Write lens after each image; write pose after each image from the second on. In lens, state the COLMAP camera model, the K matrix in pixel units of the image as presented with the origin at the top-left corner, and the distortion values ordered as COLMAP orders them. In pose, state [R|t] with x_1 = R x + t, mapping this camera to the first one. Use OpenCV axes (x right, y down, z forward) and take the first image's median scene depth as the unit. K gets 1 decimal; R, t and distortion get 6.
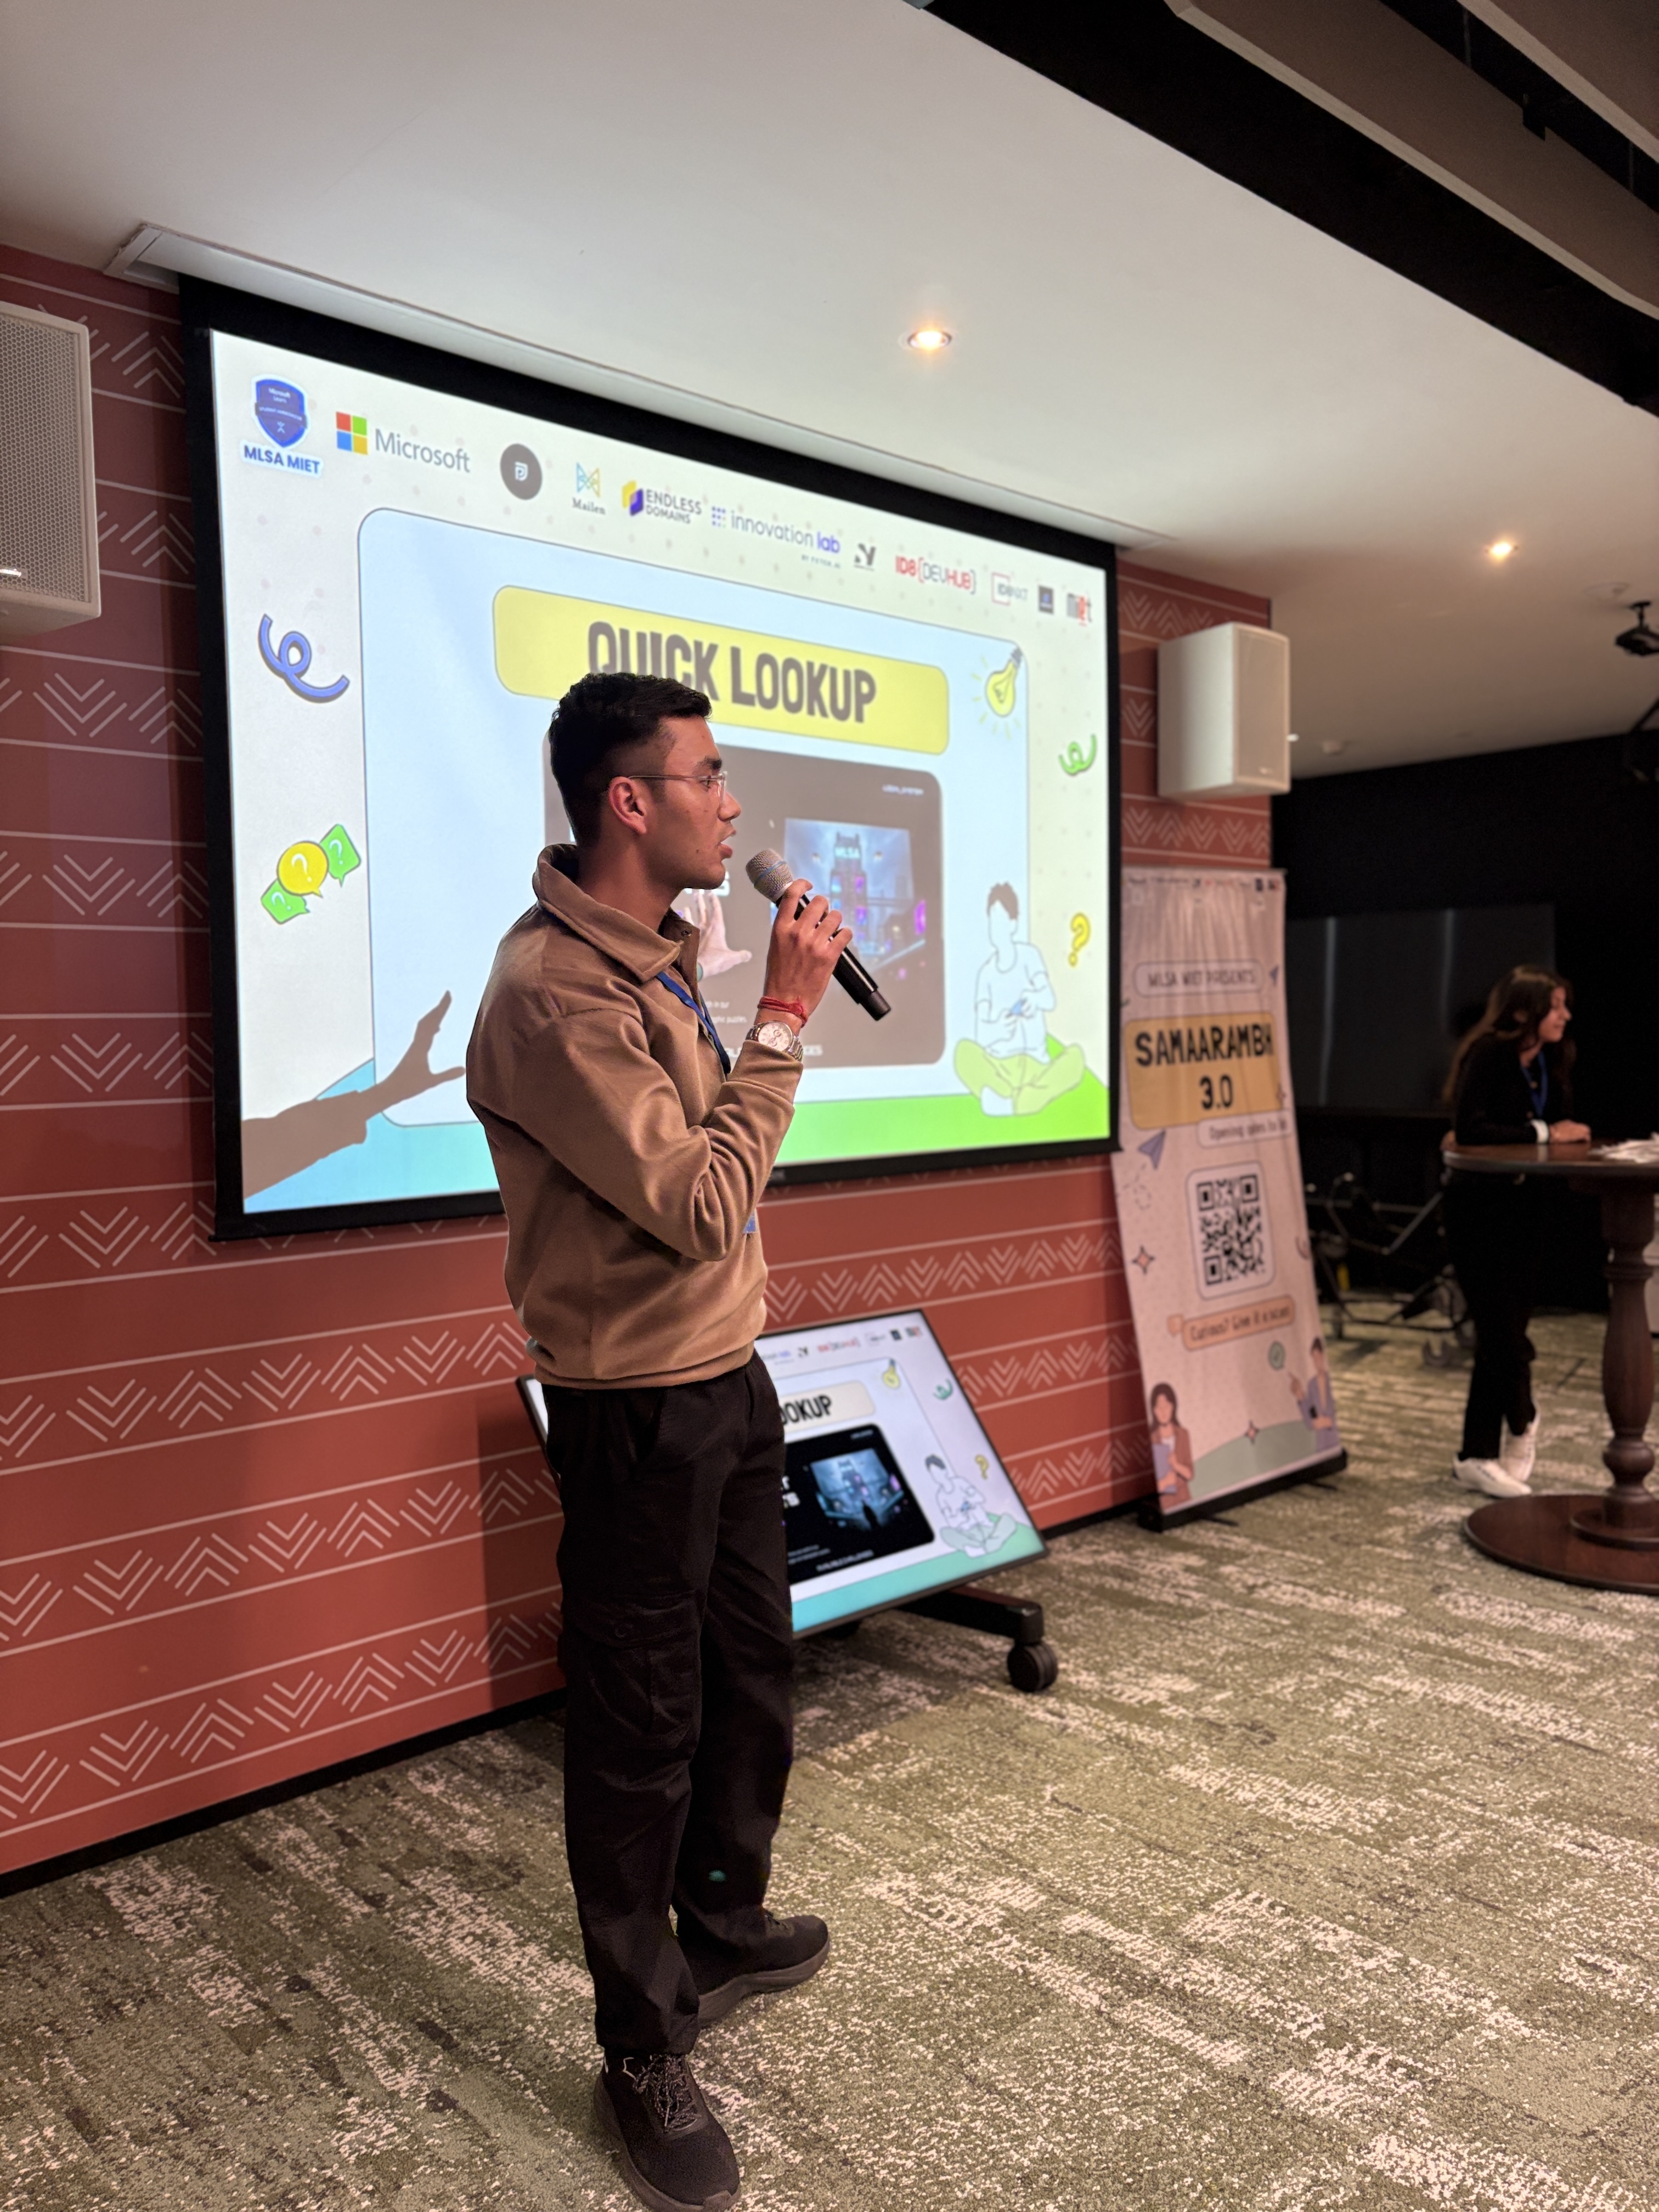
lens RADIAL K [[1670.5, 0, 825.6], [0, 1670.5, 1125.0], [0, 0, 1]] dist [0.060948, -0.078257]
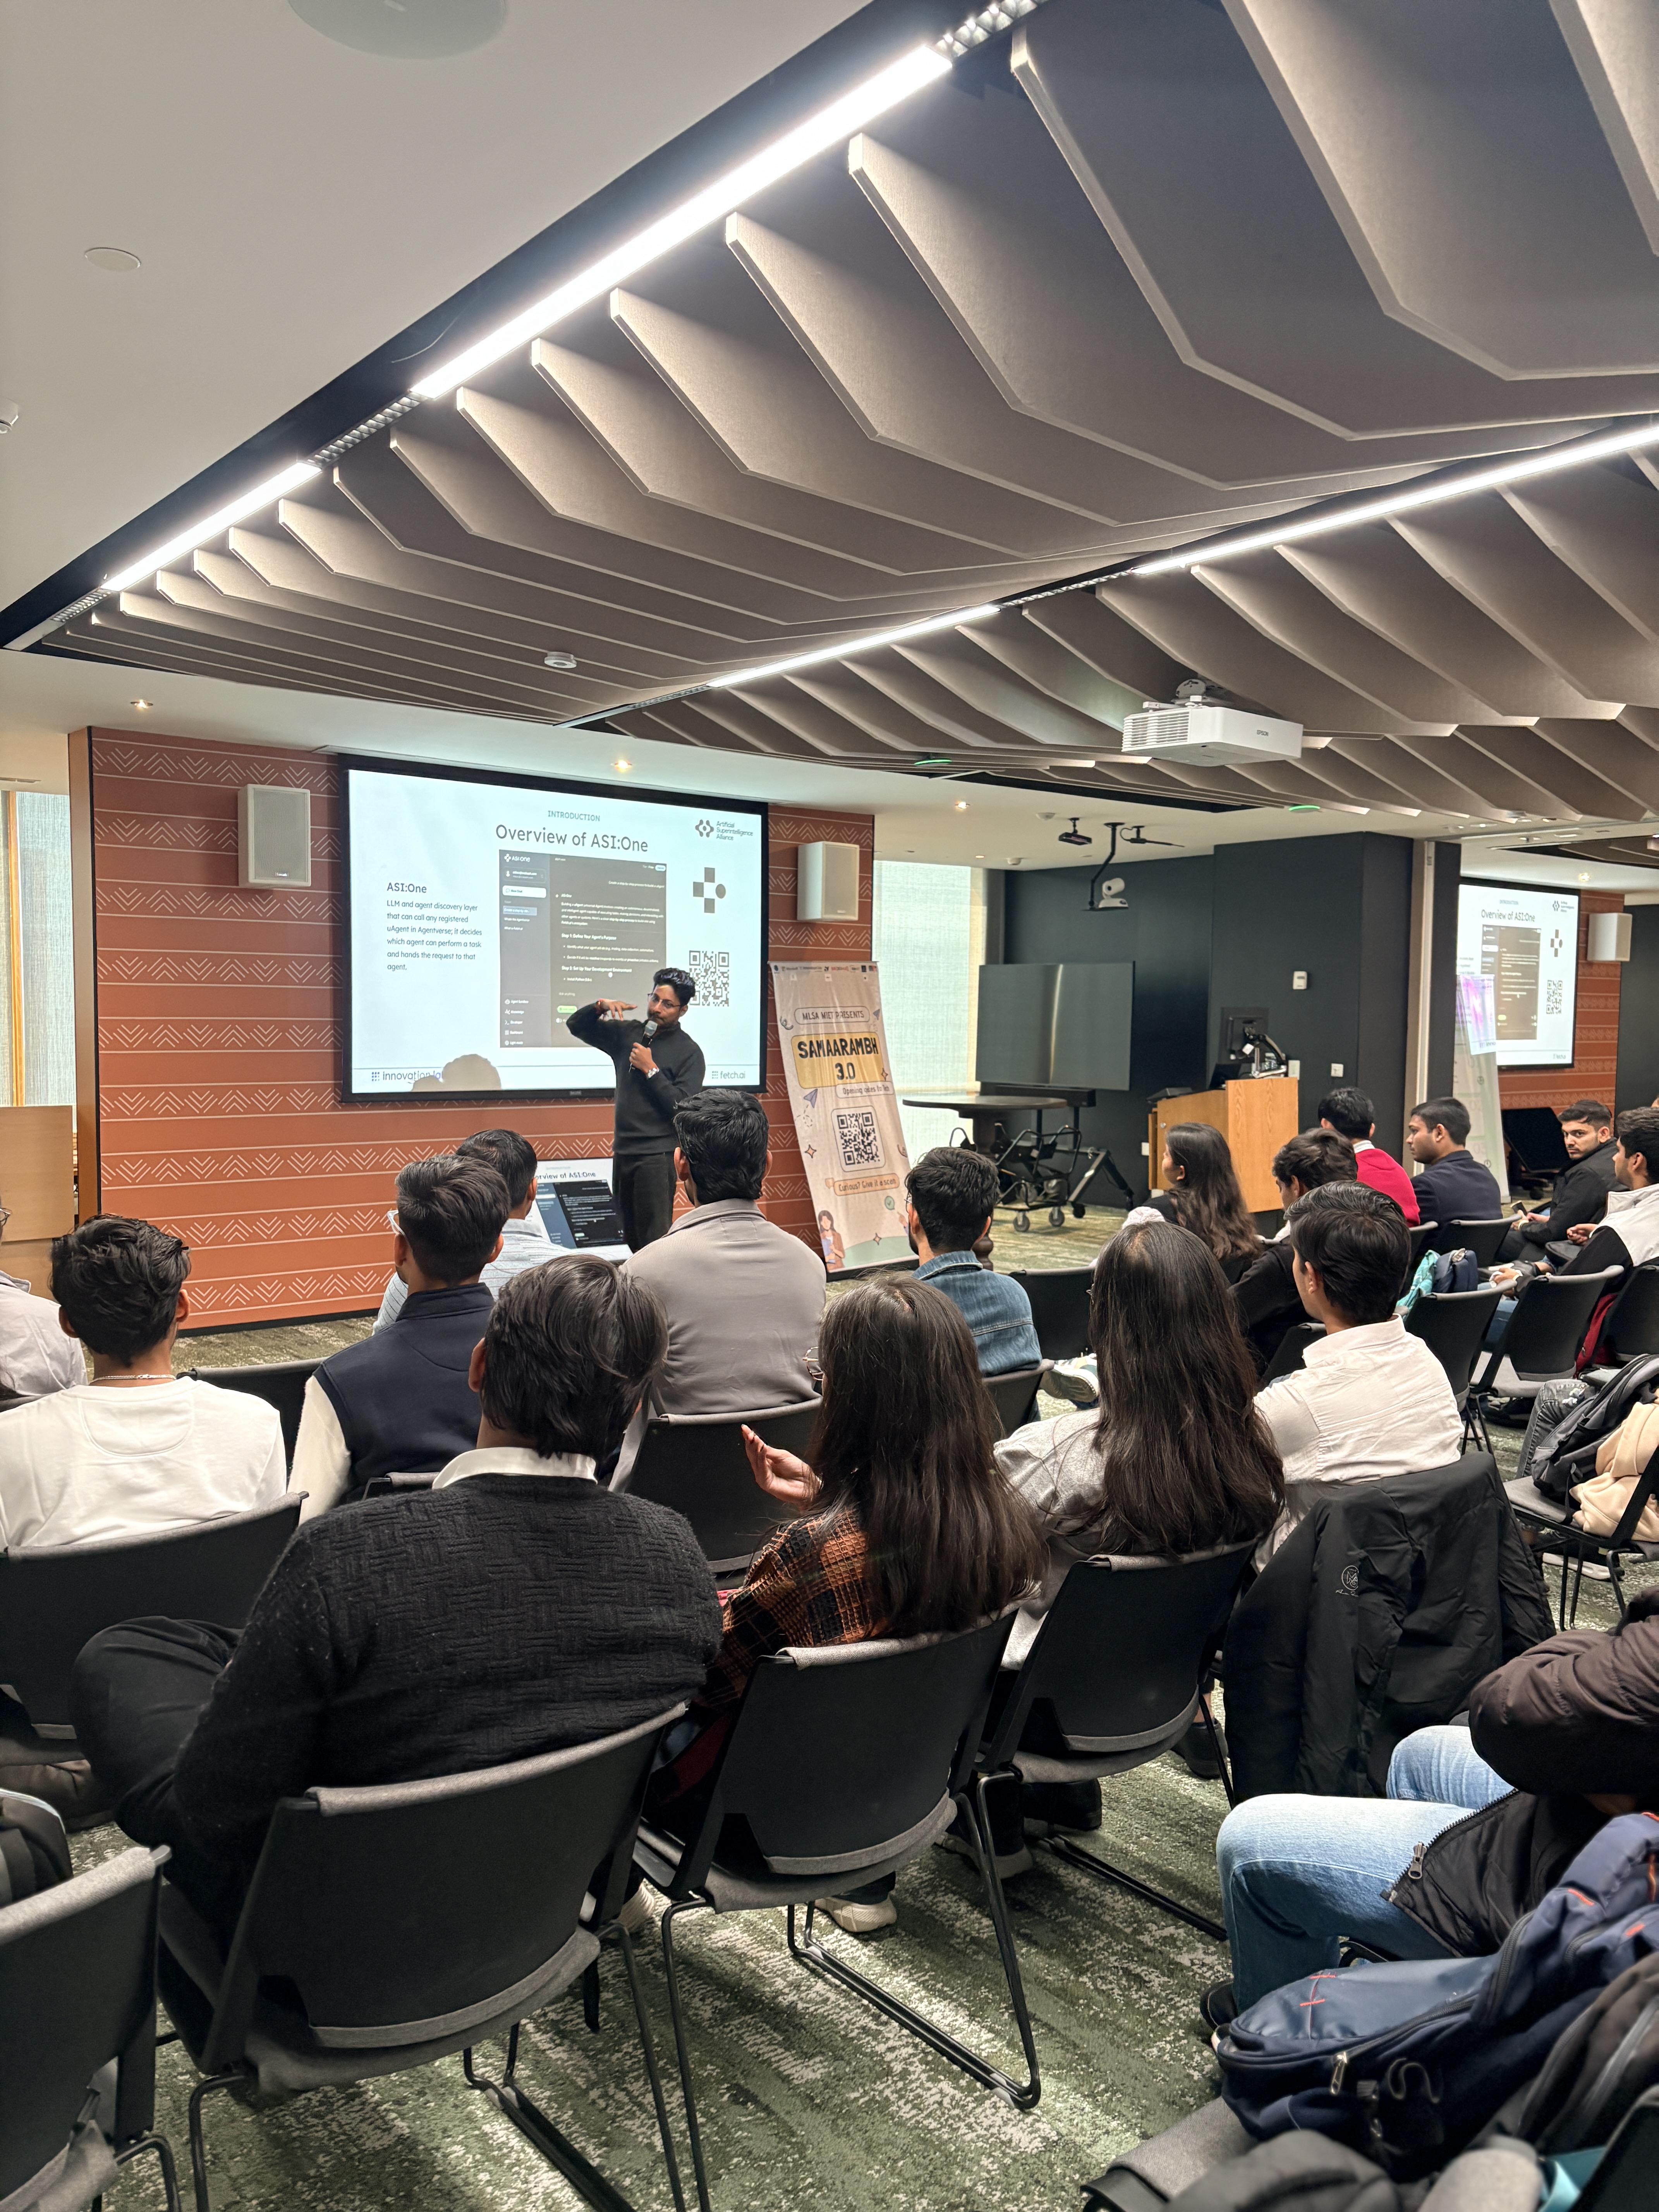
lens RADIAL K [[1651.3, 0, 805.0], [0, 1651.3, 1137.1], [0, 0, 1]] dist [0.106015, -0.076605]
pose [[0.997728, 0.038567, -0.055238, 0.429453], [-0.037388, 0.999054, 0.022228, 0.029396], [0.056043, -0.020112, 0.998226, -1.316596]]
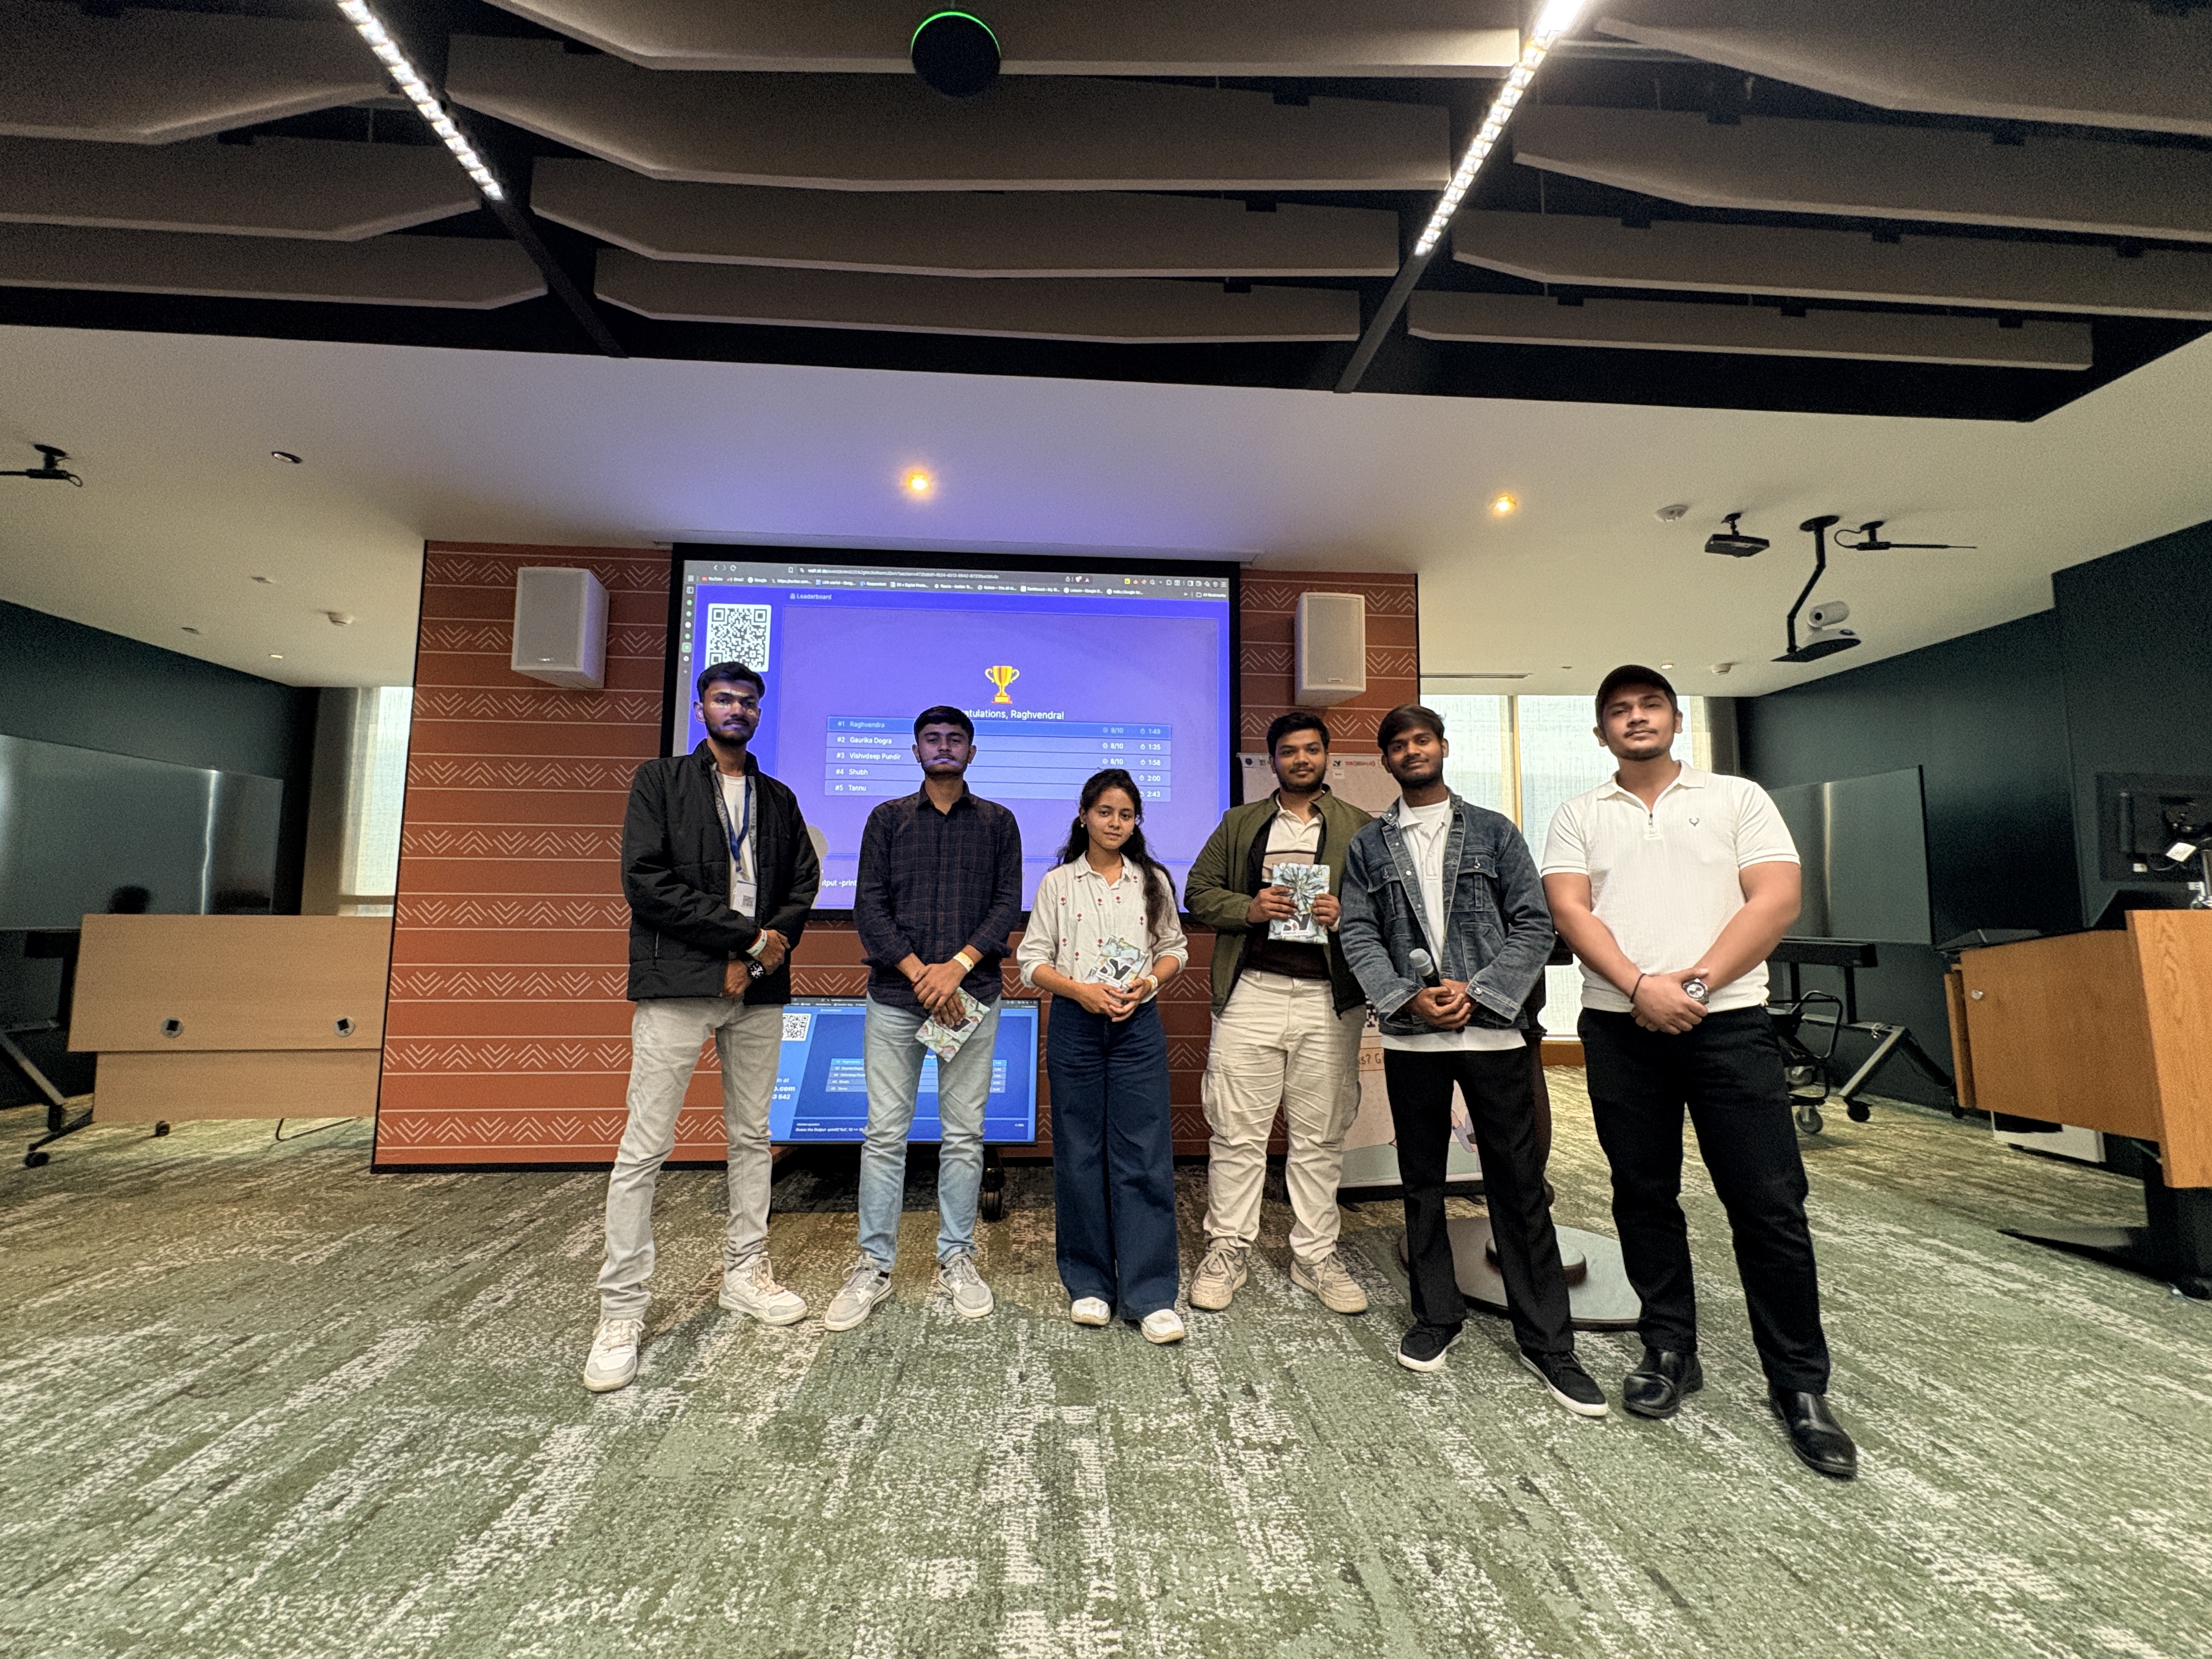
lens RADIAL K [[884.4, 0, 1103.1], [0, 884.4, 830.9], [0, 0, 1]] dist [-0.001527, 0.000832]
pose [[0.785059, -0.025159, -0.618910, 0.747865], [-0.060521, 0.991279, -0.117064, 0.043546], [0.616457, 0.129359, 0.776689, 0.315506]]
